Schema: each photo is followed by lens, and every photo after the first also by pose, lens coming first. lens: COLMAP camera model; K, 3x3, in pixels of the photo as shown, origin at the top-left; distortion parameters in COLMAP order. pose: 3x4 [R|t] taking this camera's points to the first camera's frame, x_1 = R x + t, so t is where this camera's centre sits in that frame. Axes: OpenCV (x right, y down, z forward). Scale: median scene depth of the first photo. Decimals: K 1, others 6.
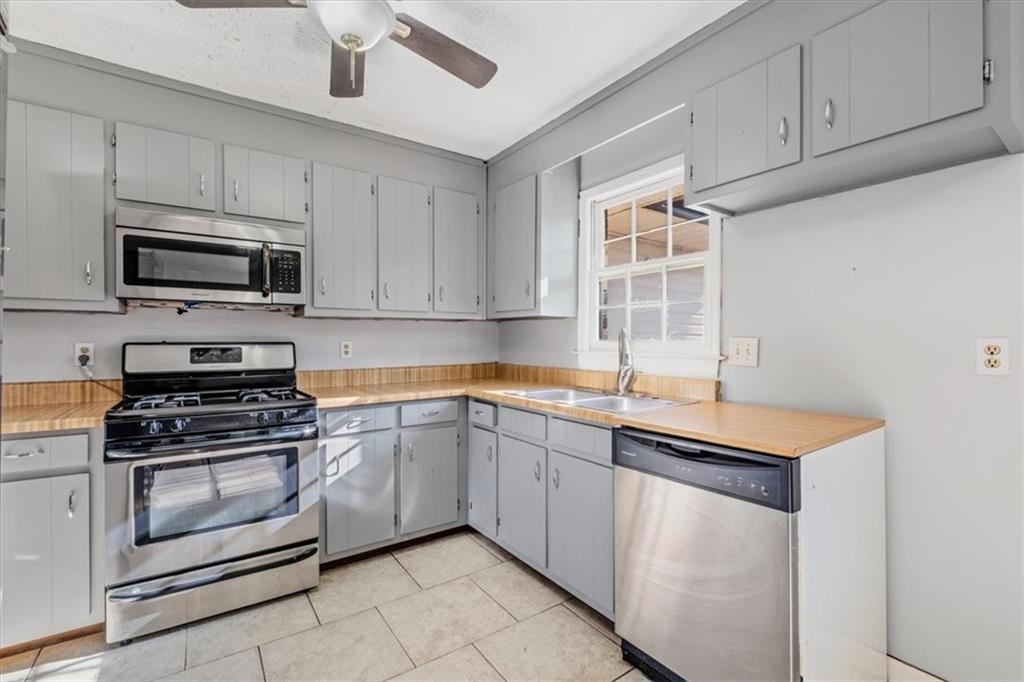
lens RADIAL K [[423.9, 0, 508.6], [0, 423.9, 341.3], [0, 0, 1]] dist [-0.000527, -0.000752]
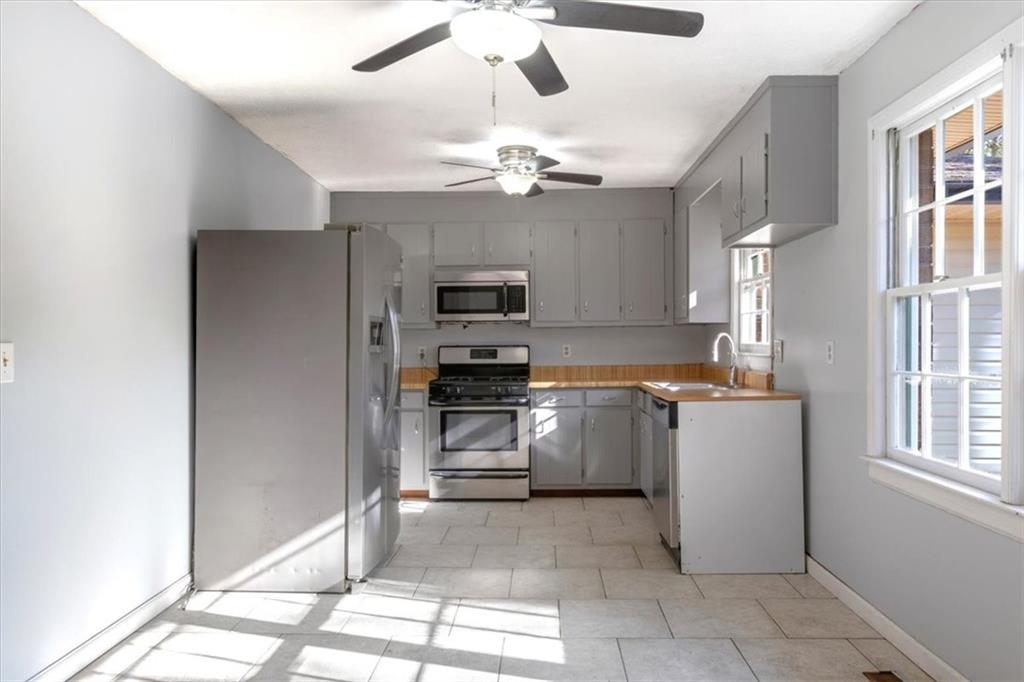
lens RADIAL K [[580.7, 0, 533.1], [0, 580.7, 341.5], [0, 0, 1]] dist [0.006382, 0.000629]
pose [[0.822935, -0.008307, -0.568074, 0.723109], [0.005971, 0.999964, -0.005973, 0.000639], [0.568104, 0.001523, 0.822956, -0.700633]]
